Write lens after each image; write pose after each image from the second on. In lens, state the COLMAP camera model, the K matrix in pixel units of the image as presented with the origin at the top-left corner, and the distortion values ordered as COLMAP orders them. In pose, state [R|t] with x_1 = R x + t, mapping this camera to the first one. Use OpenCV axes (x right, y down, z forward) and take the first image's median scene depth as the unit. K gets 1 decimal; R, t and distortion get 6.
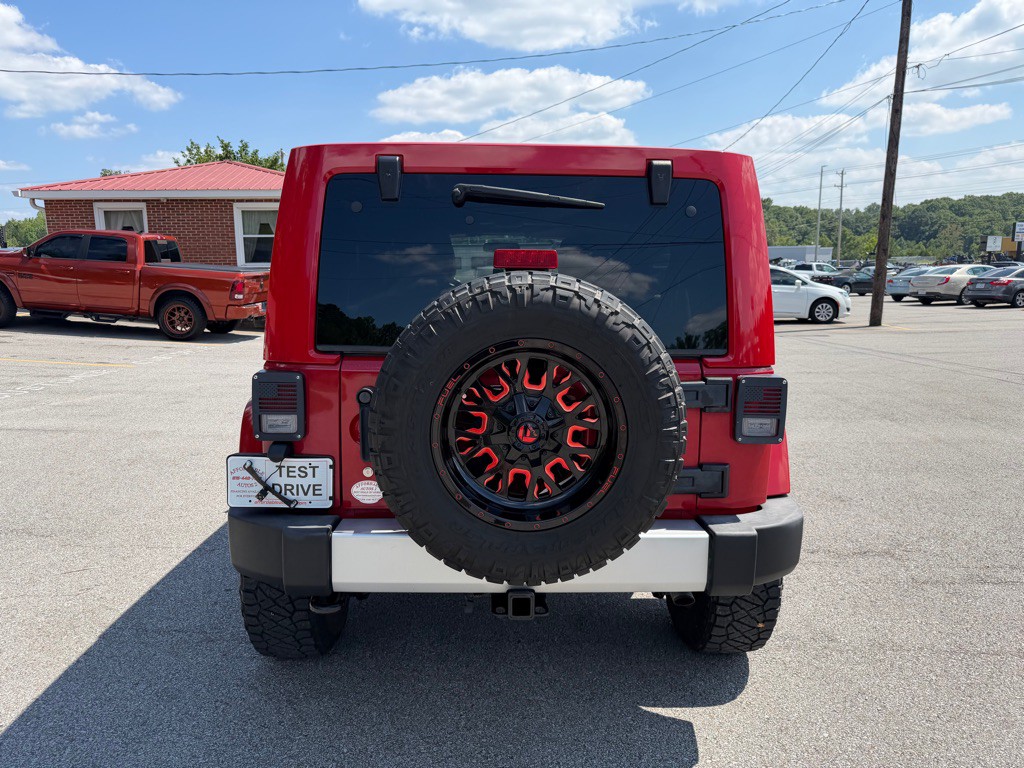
lens RADIAL K [[738.0, 0, 499.0], [0, 738.0, 381.7], [0, 0, 1]] dist [0.017045, -0.021917]
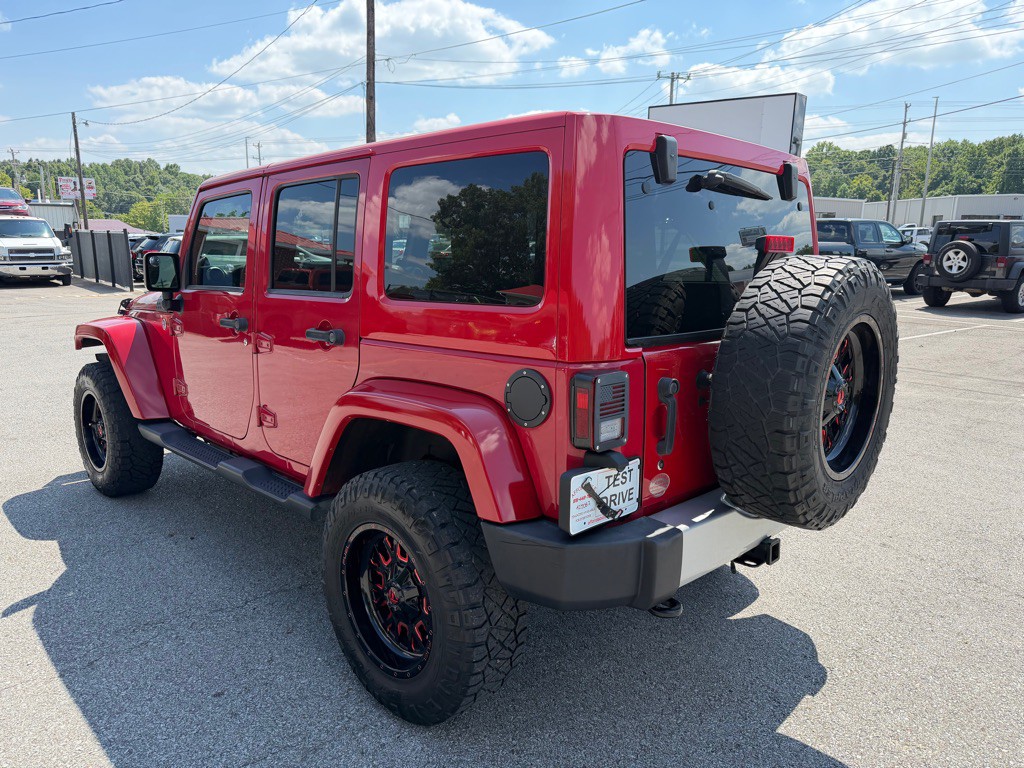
lens RADIAL K [[738.0, 0, 526.0], [0, 738.0, 381.2], [0, 0, 1]] dist [0.017045, -0.021917]
pose [[0.715572, -0.122025, 0.687799, -0.966632], [0.095684, 0.992466, 0.076530, -0.079040], [-0.691955, 0.011048, 0.721856, 0.416800]]
